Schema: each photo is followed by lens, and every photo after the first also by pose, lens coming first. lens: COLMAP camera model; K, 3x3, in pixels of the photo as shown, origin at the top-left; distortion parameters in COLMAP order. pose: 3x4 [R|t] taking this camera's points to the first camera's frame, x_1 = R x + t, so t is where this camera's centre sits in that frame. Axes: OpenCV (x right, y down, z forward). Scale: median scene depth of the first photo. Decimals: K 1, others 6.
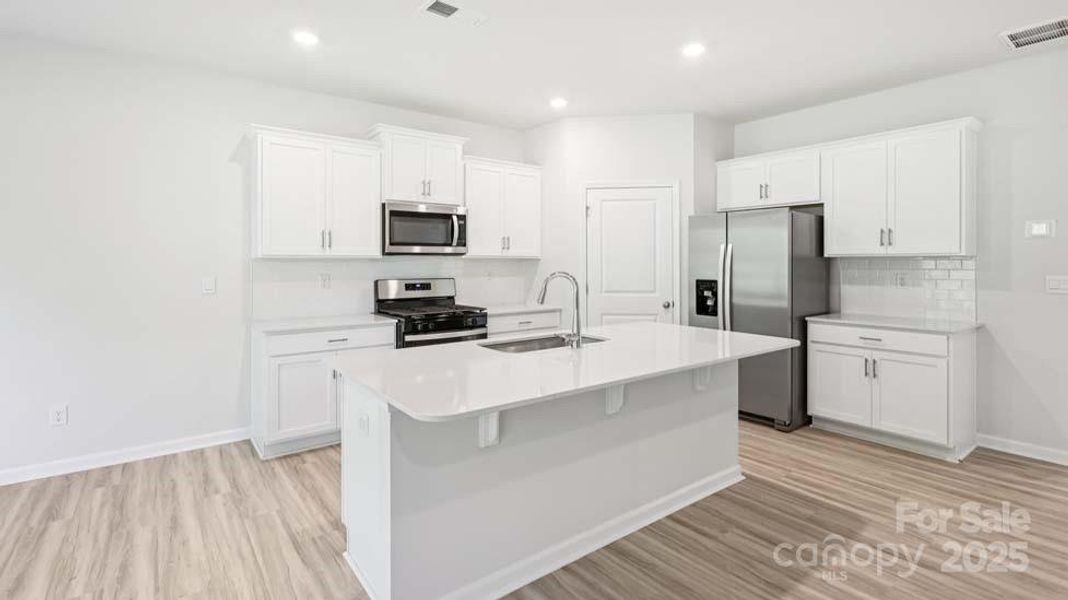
lens RADIAL K [[498.7, 0, 536.9], [0, 498.7, 289.5], [0, 0, 1]] dist [-0.000122, -0.001212]
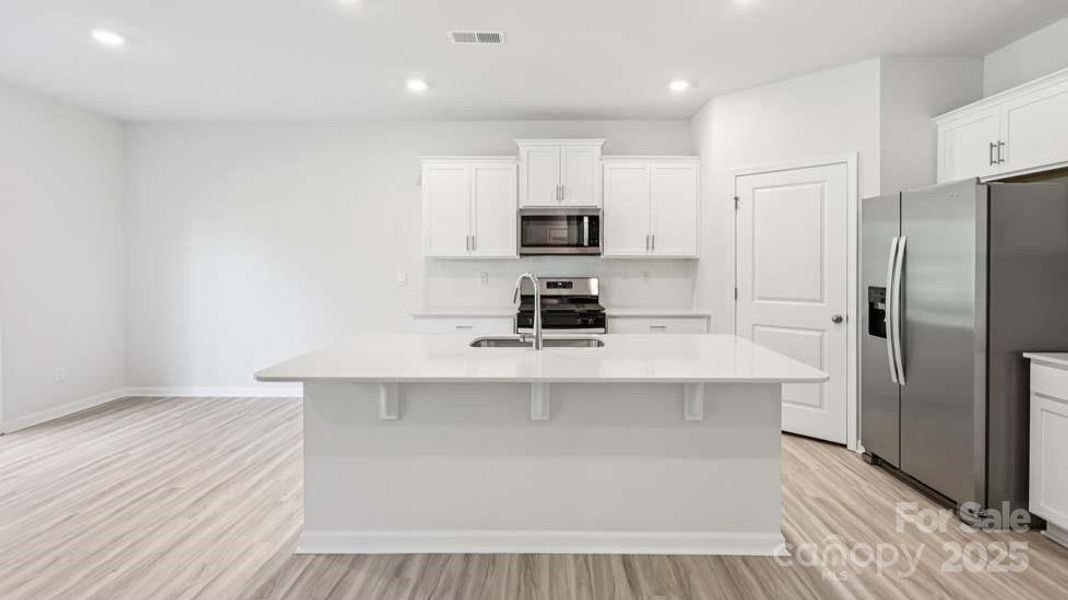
lens RADIAL K [[498.7, 0, 552.3], [0, 498.7, 298.1], [0, 0, 1]] dist [-0.000122, -0.001212]
pose [[0.789771, 0.046031, -0.611673, 0.414724], [-0.034508, 0.998935, 0.030619, -0.010028], [0.612431, -0.003075, 0.790518, 0.144159]]
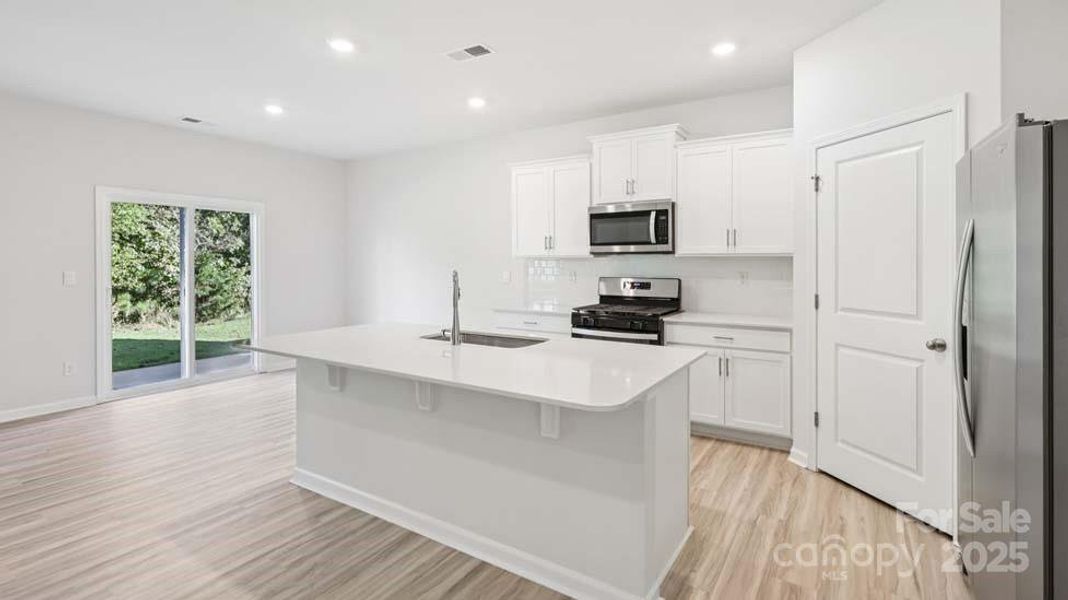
lens RADIAL K [[498.7, 0, 541.4], [0, 498.7, 292.7], [0, 0, 1]] dist [-0.000122, -0.001212]
pose [[0.341721, 0.060177, -0.937873, 0.651022], [-0.051096, 0.997661, 0.045396, -0.027543], [0.938412, 0.032409, 0.343996, 0.481100]]
